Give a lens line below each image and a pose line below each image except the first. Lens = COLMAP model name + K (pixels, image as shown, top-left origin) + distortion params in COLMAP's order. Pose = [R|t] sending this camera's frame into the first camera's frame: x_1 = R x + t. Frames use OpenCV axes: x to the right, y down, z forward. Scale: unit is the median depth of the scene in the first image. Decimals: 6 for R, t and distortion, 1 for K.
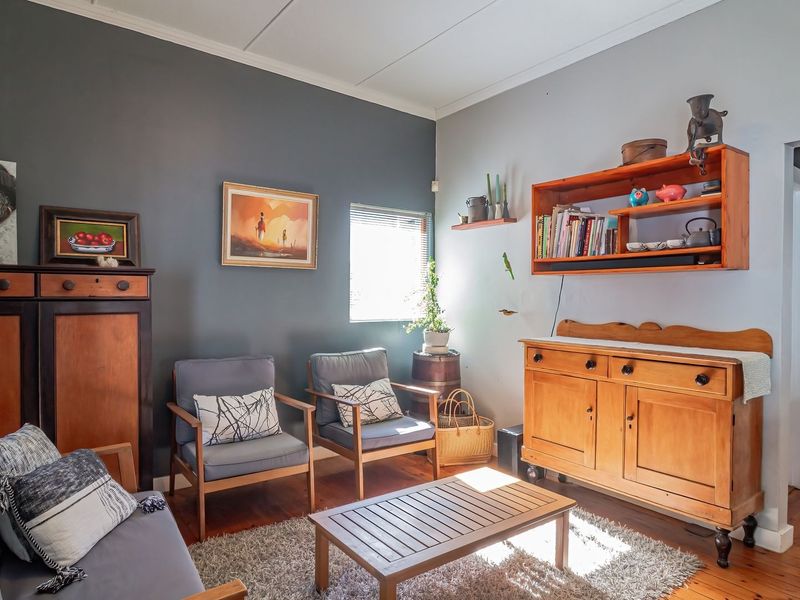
lens RADIAL K [[500.0, 0, 403.0], [0, 500.0, 298.6], [0, 0, 1]] dist [-0.009454, 0.000646]
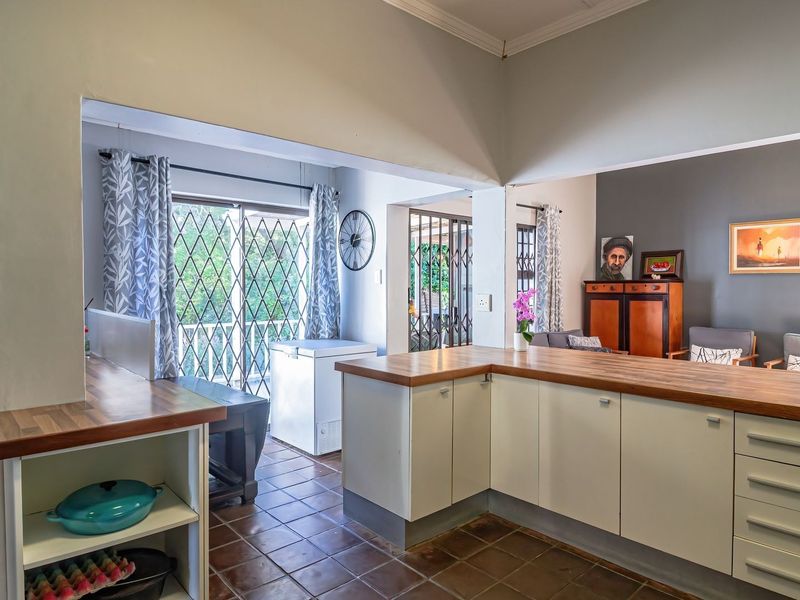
lens RADIAL K [[500.0, 0, 401.4], [0, 500.0, 300.5], [0, 0, 1]] dist [-0.009454, 0.000646]
pose [[0.059482, 0.014369, -0.998126, 1.230442], [-0.008140, 0.999870, 0.013909, 0.007138], [0.998196, 0.007297, 0.059591, -0.189198]]
